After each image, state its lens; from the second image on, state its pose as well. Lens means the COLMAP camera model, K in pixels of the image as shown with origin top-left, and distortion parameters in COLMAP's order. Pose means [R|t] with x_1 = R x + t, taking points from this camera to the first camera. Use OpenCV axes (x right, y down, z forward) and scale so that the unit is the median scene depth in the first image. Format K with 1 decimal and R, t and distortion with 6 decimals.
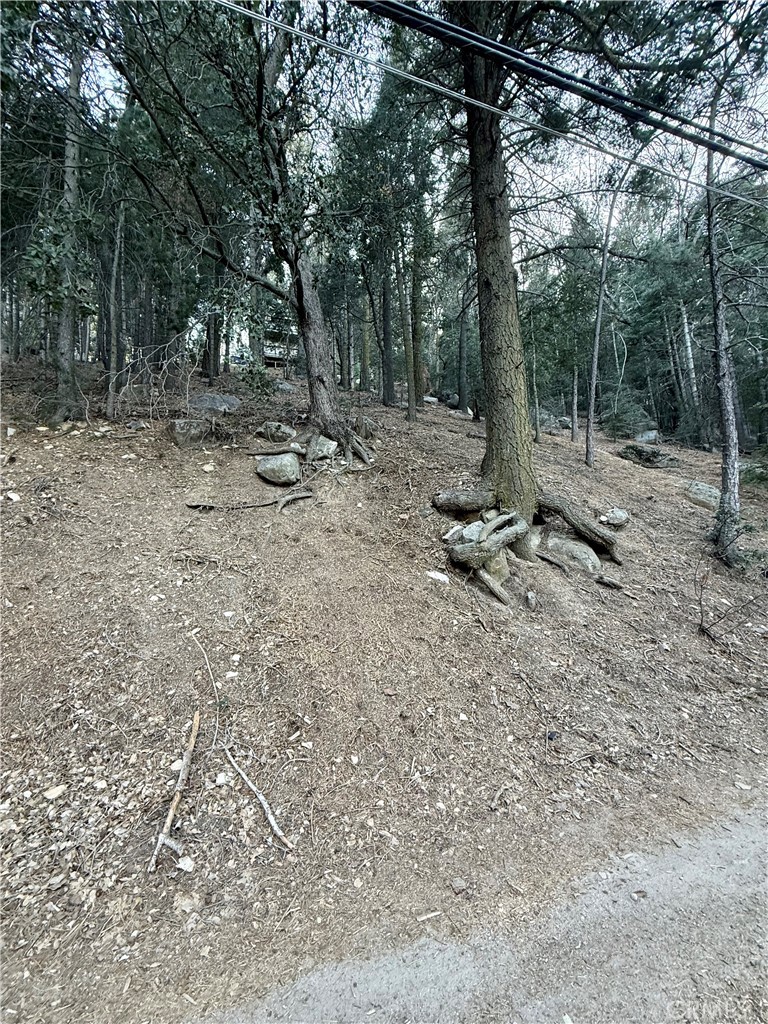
lens RADIAL K [[405.1, 0, 383.1], [0, 405.1, 508.8], [0, 0, 1]] dist [-0.000126, 0.000190]
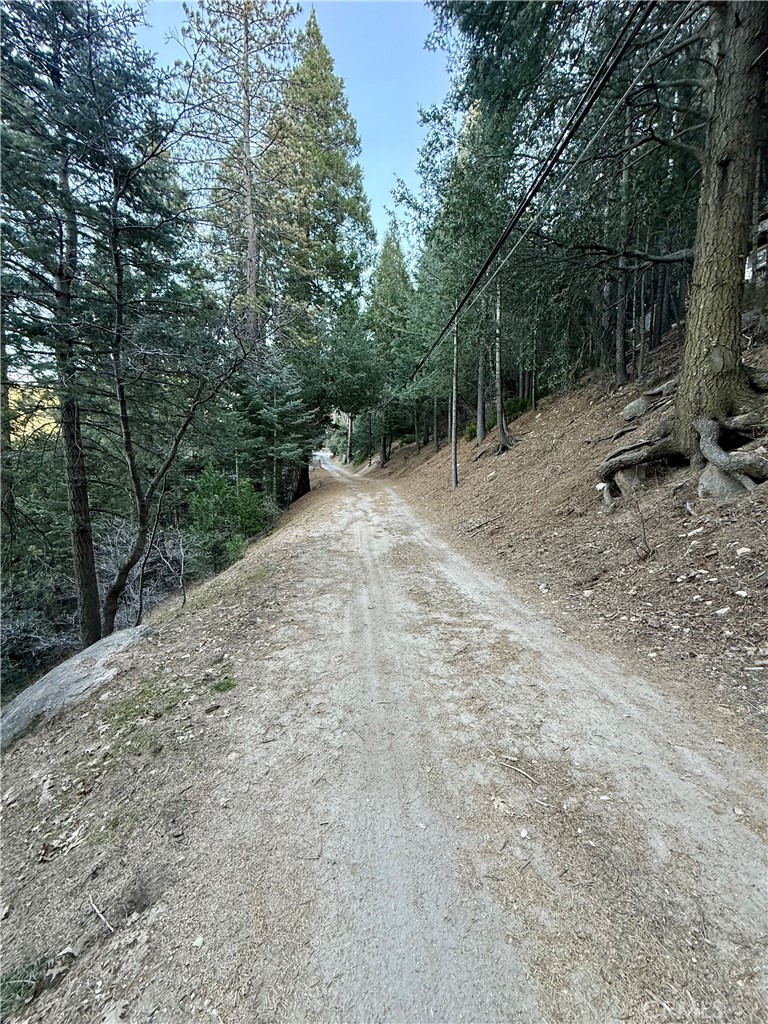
lens RADIAL K [[405.2, 0, 381.3], [0, 405.2, 507.3], [0, 0, 1]] dist [-0.000880, 0.000442]
pose [[-0.255070, 0.139174, -0.956854, 1.510300], [0.146045, 0.983779, 0.104159, -0.036634], [0.955830, -0.113175, -0.271258, 0.463917]]
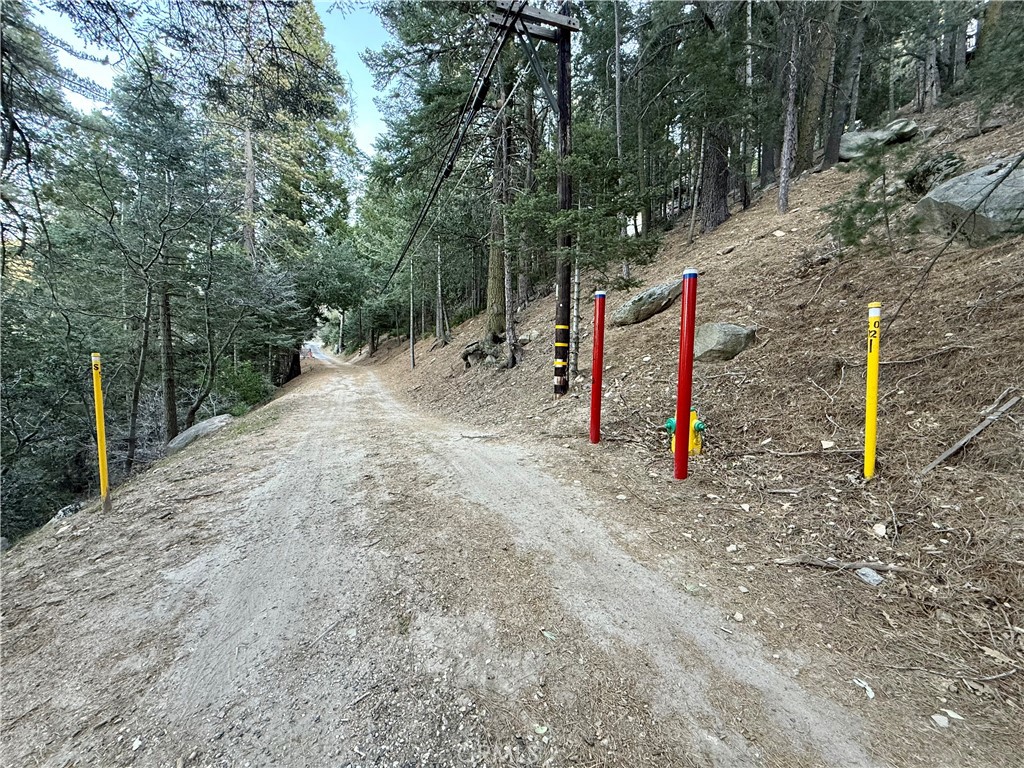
lens RADIAL K [[405.1, 0, 509.2], [0, 405.1, 385.3], [0, 0, 1]] dist [-0.000126, 0.000190]
pose [[0.046900, 0.104382, -0.993431, 2.633673], [0.120577, 0.986662, 0.109363, 0.021274], [0.991595, -0.124914, 0.033688, 0.941132]]
